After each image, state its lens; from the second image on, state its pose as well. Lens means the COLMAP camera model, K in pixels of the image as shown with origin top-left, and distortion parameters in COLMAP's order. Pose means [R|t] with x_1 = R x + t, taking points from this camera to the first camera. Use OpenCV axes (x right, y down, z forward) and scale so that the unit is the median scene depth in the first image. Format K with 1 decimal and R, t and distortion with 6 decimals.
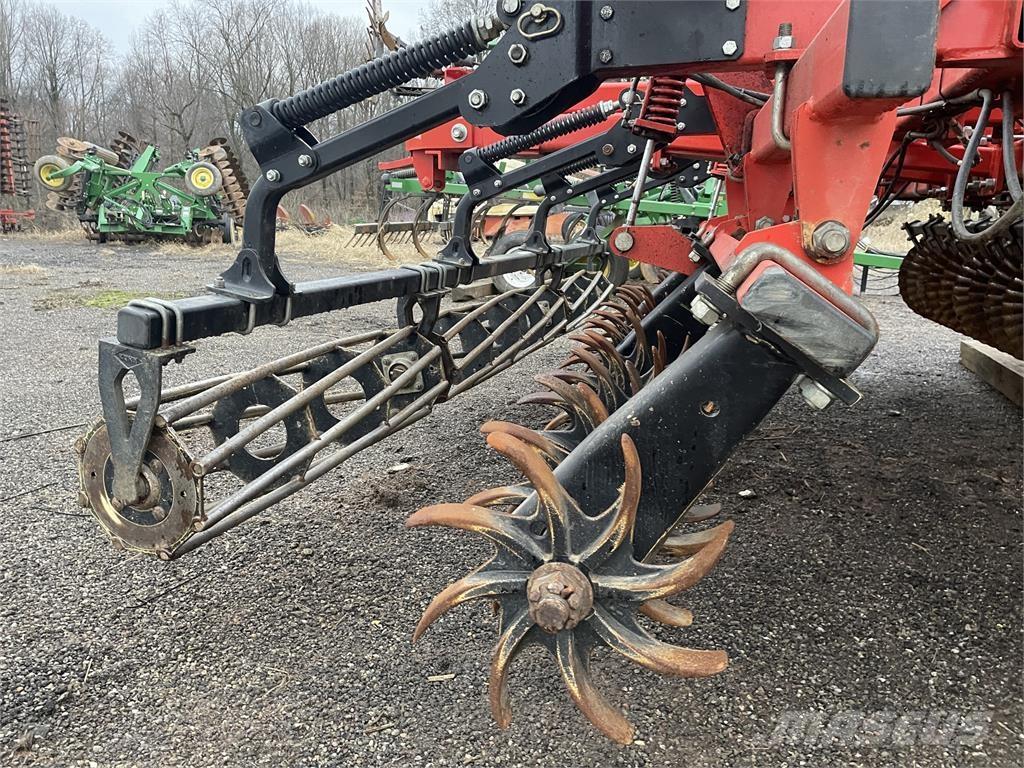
lens RADIAL K [[770.1, 0, 512.4], [0, 770.1, 391.0], [0, 0, 1]] dist [0.098282, -0.119733]
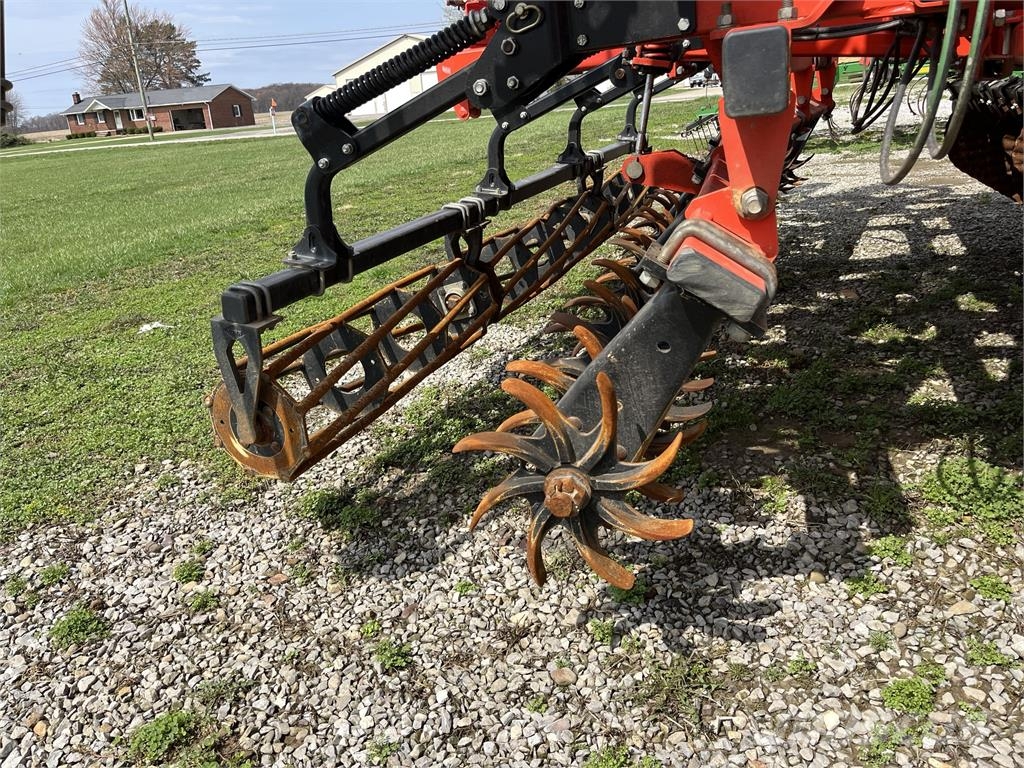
lens RADIAL K [[776.2, 0, 512.0], [0, 776.2, 384.0], [0, 0, 1]] dist [0.038204, -0.006680]
pose [[0.990243, -0.091551, -0.105058, 0.063898], [0.104769, 0.986212, 0.128096, -0.055788], [0.091882, -0.137853, 0.986182, -0.172683]]
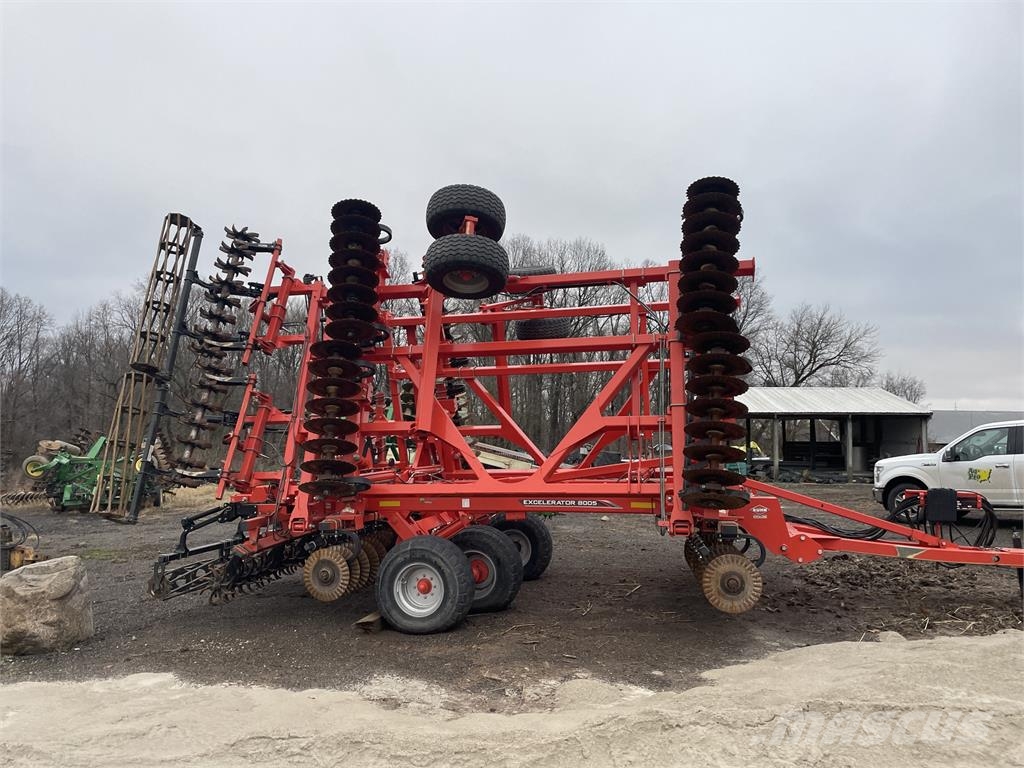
lens RADIAL K [[776.2, 0, 512.0], [0, 776.2, 384.0], [0, 0, 1]] dist [0.038204, -0.006680]
pose [[0.994935, -0.035075, 0.094200, 1.346533], [0.061244, 0.954639, -0.291399, 0.441378], [-0.079706, 0.295692, 0.951952, -4.269289]]
